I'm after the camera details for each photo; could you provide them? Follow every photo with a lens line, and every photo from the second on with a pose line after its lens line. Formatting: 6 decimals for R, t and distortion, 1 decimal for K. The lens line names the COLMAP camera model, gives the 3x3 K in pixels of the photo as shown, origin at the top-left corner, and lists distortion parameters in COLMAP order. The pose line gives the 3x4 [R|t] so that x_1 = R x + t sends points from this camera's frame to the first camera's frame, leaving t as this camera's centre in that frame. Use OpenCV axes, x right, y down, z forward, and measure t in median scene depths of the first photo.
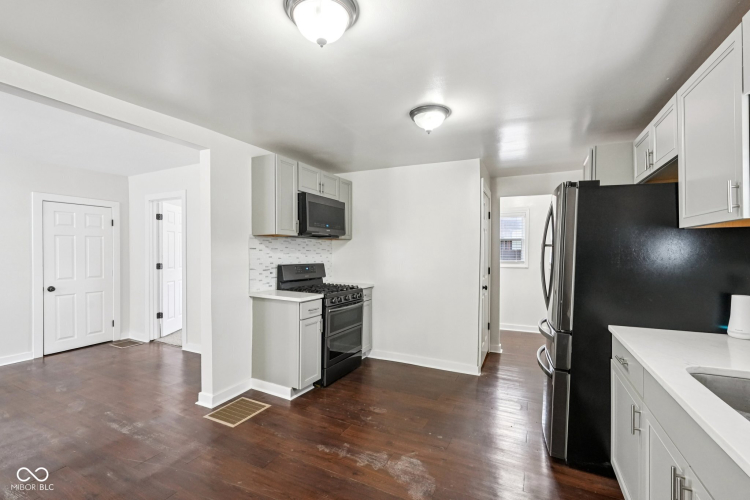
lens RADIAL K [[330.0, 0, 374.9], [0, 330.0, 254.4], [0, 0, 1]] dist [-0.003239, 0.004758]
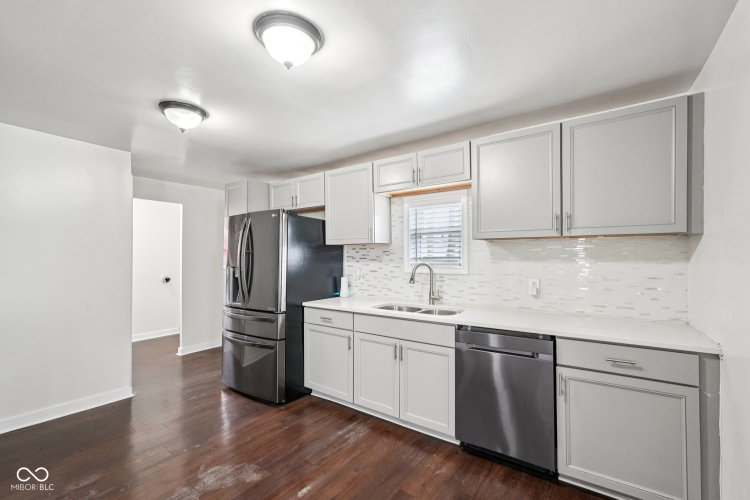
lens RADIAL K [[330.0, 0, 372.9], [0, 330.0, 250.9], [0, 0, 1]] dist [-0.003239, 0.004758]
pose [[0.179945, 0.009453, 0.983631, -0.775422], [0.007656, 0.999910, -0.011010, -0.017534], [-0.983647, 0.009512, 0.179856, 0.340304]]
